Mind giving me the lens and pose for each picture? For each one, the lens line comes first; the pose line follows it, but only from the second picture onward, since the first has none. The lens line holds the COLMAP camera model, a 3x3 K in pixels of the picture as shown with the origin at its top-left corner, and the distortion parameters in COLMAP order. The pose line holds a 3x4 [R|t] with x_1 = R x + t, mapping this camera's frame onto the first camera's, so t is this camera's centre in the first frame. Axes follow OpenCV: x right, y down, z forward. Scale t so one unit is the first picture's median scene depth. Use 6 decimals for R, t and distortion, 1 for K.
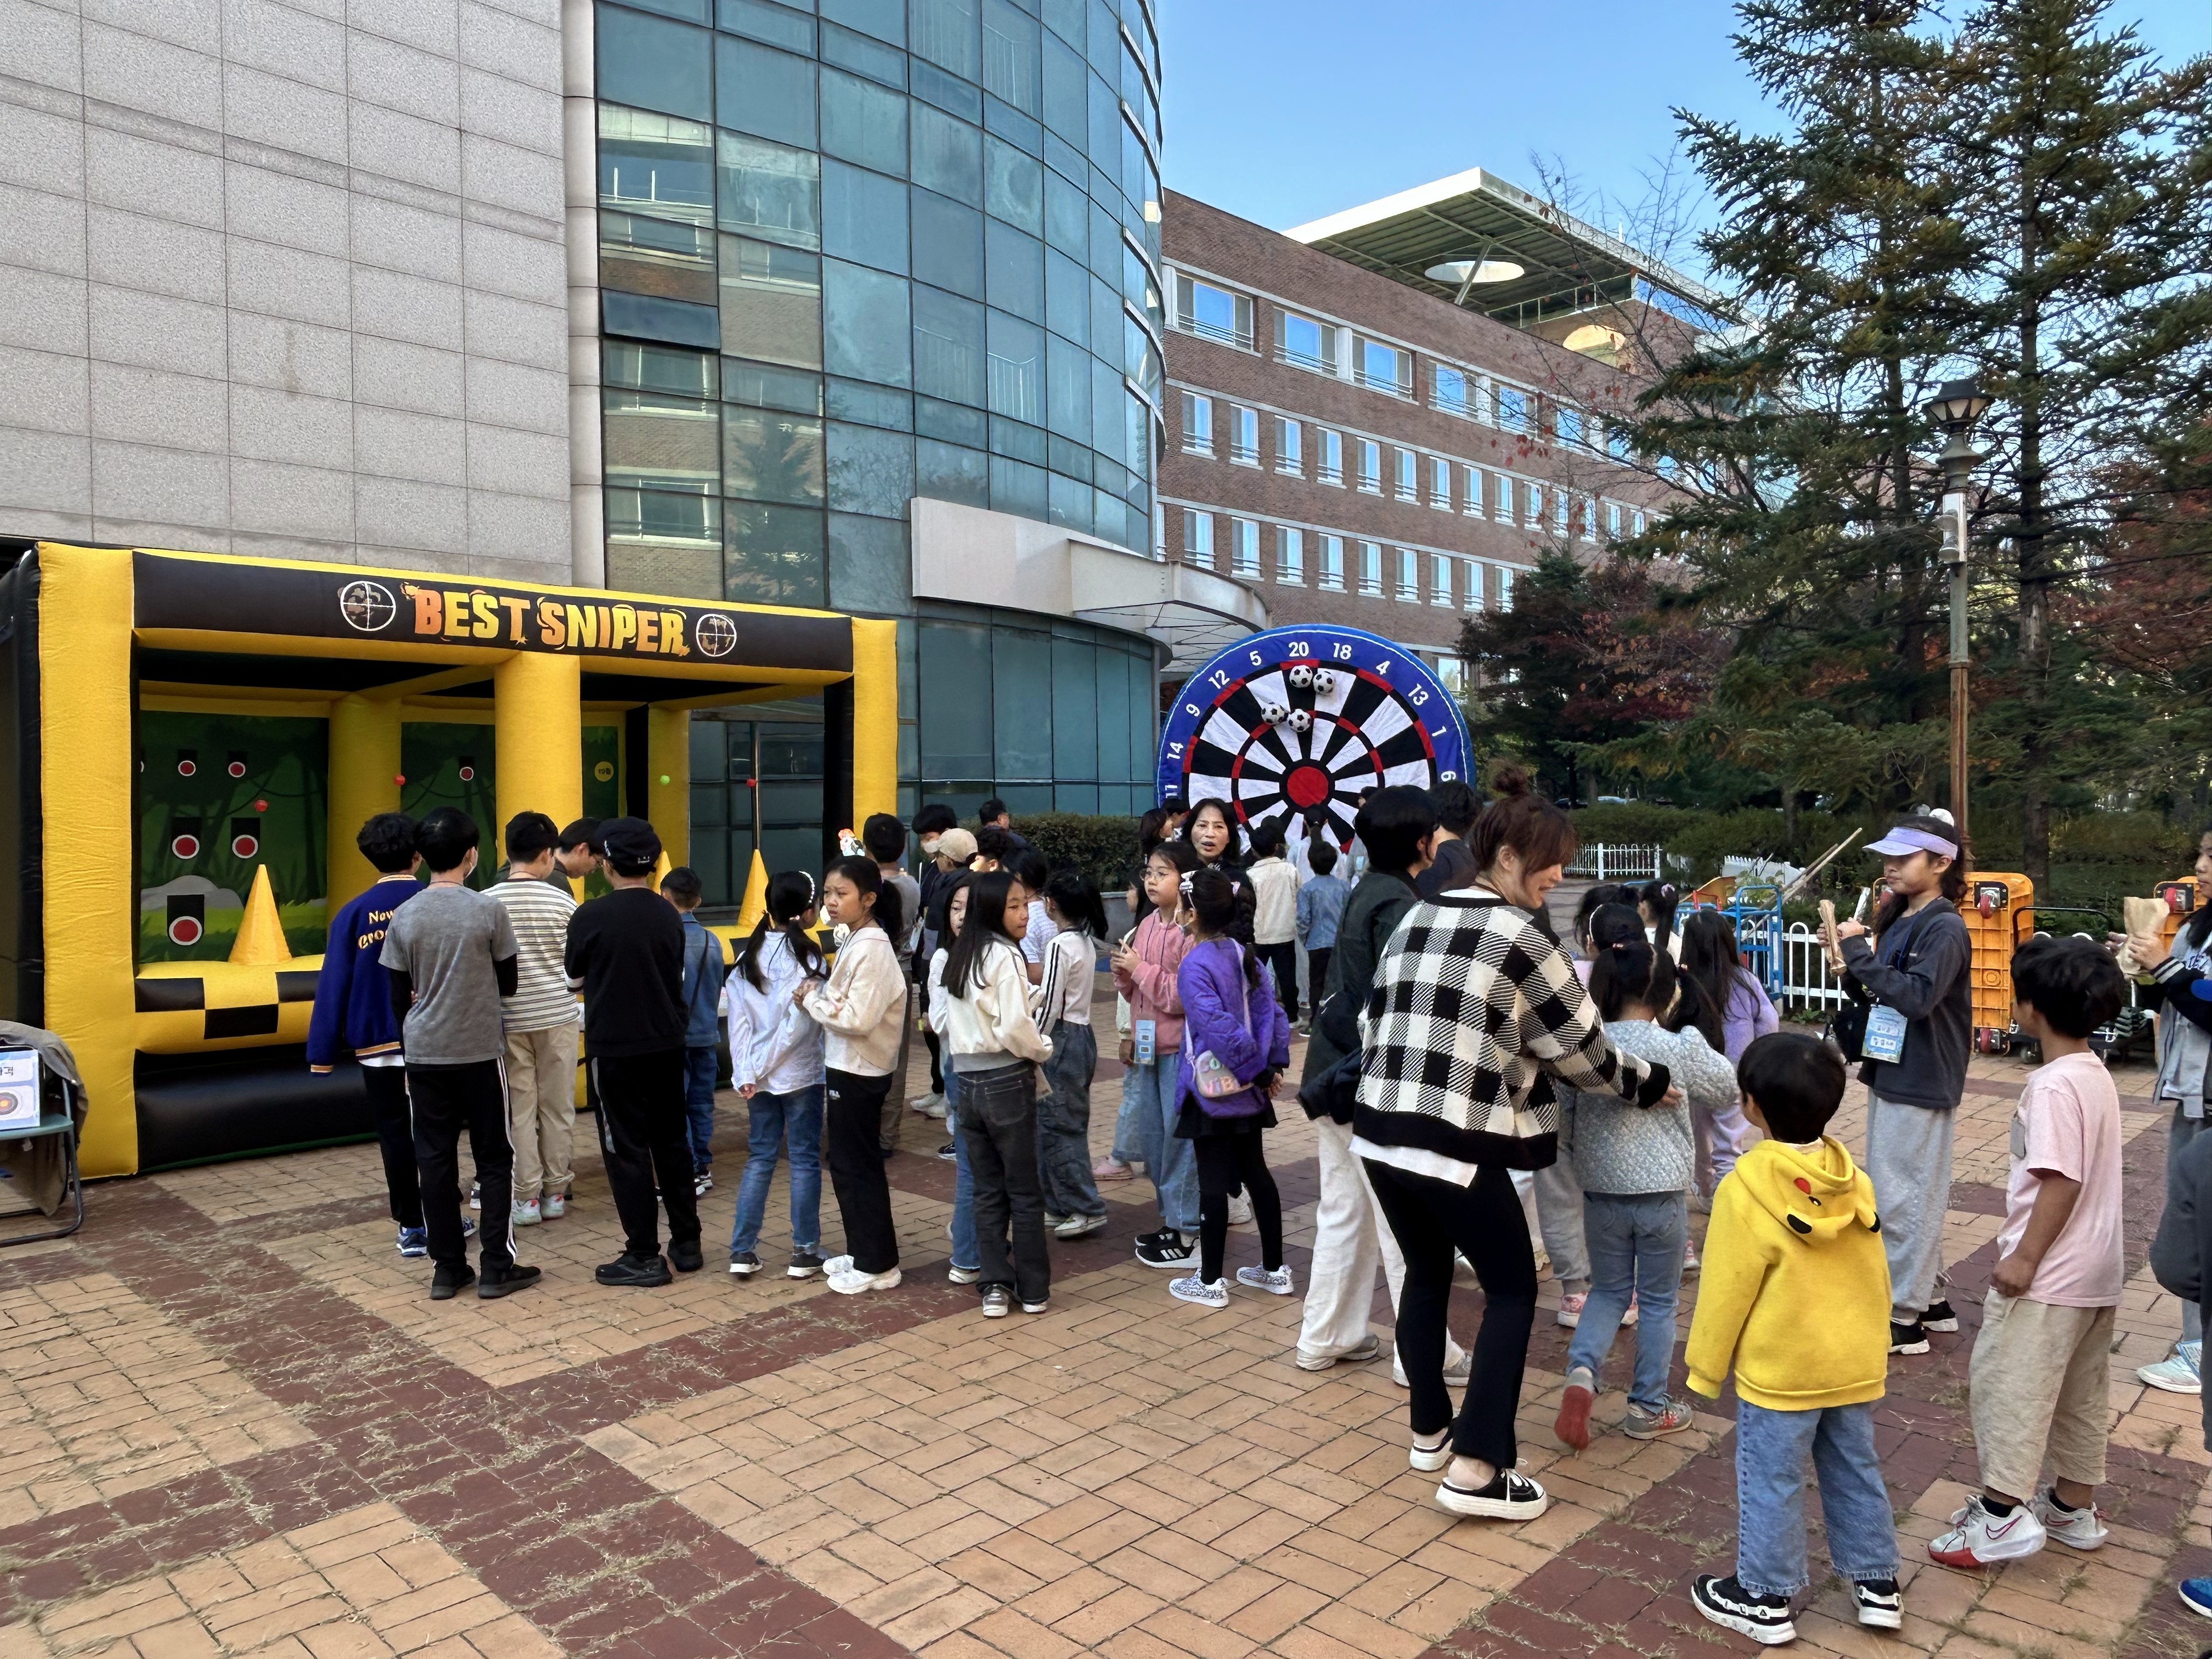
lens RADIAL K [[1552.5, 0, 1100.7], [0, 1552.5, 835.1], [0, 0, 1]] dist [0.000027, -0.004976]
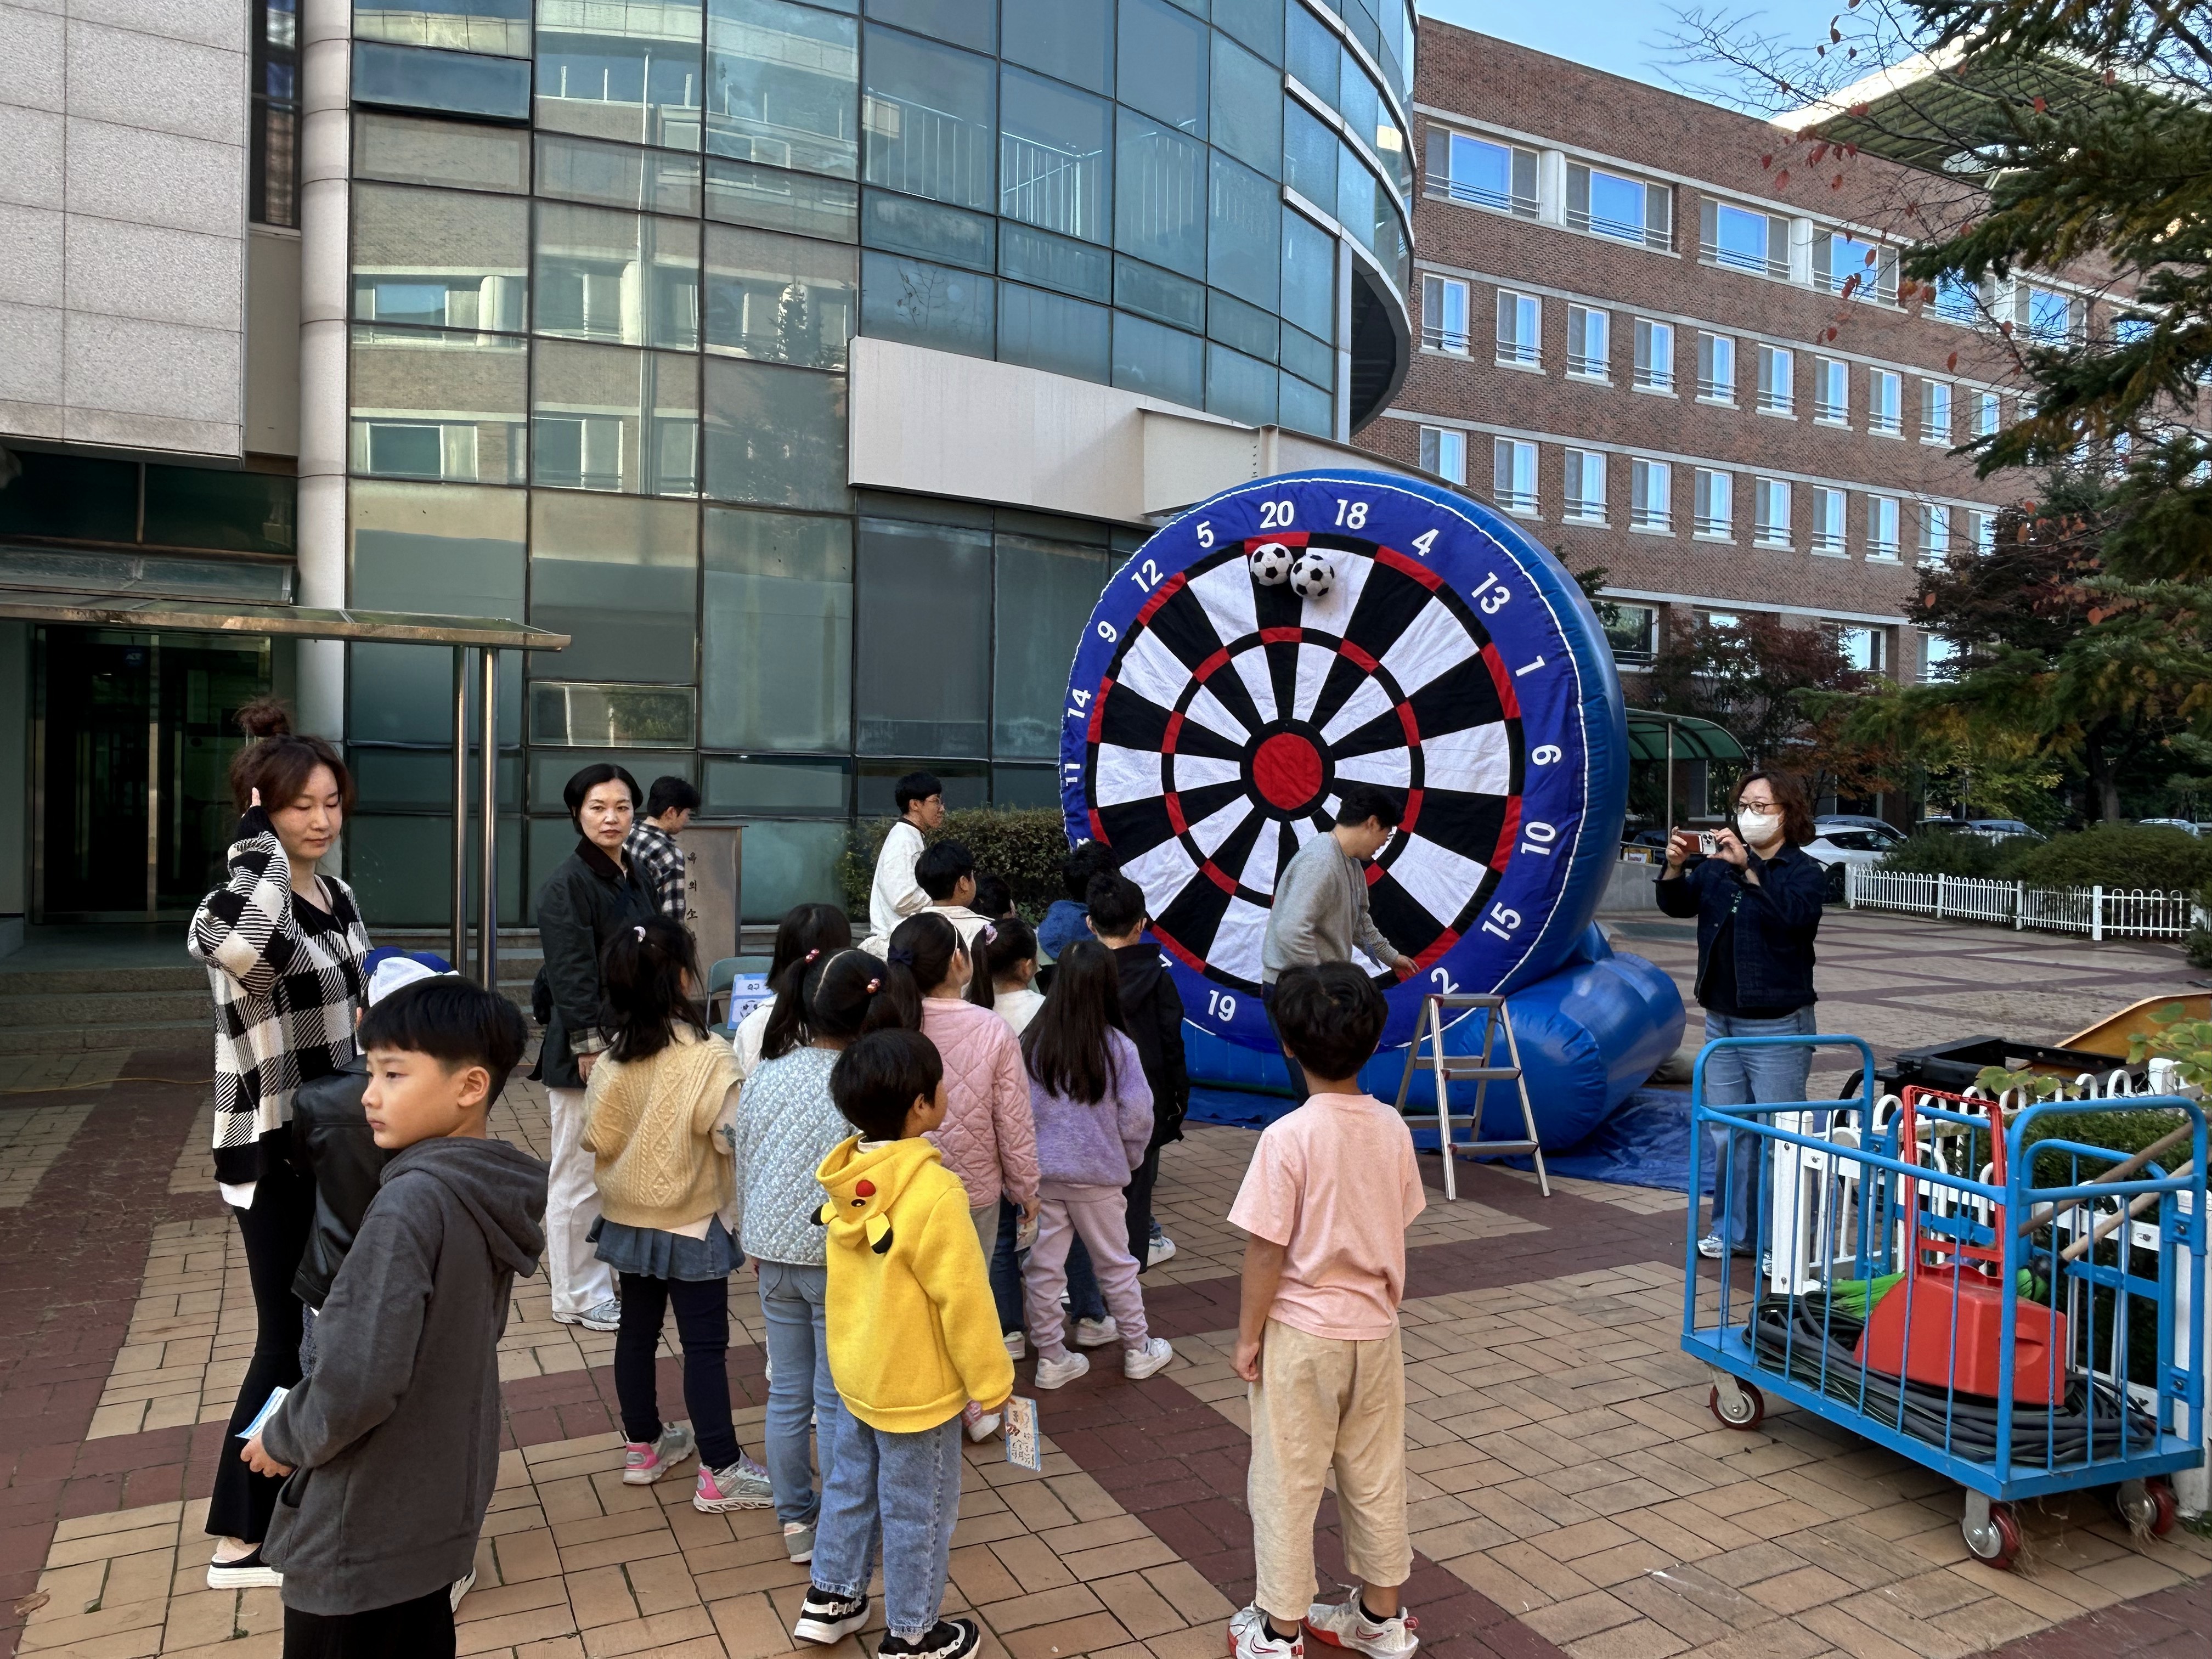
lens RADIAL K [[1552.5, 0, 1092.8], [0, 1552.5, 823.3], [0, 0, 1]] dist [0.000027, -0.004976]
pose [[0.950074, 0.032615, -0.310315, 0.251172], [-0.035121, 0.999380, -0.002491, -0.010047], [0.310041, 0.013265, 0.950631, 0.499085]]
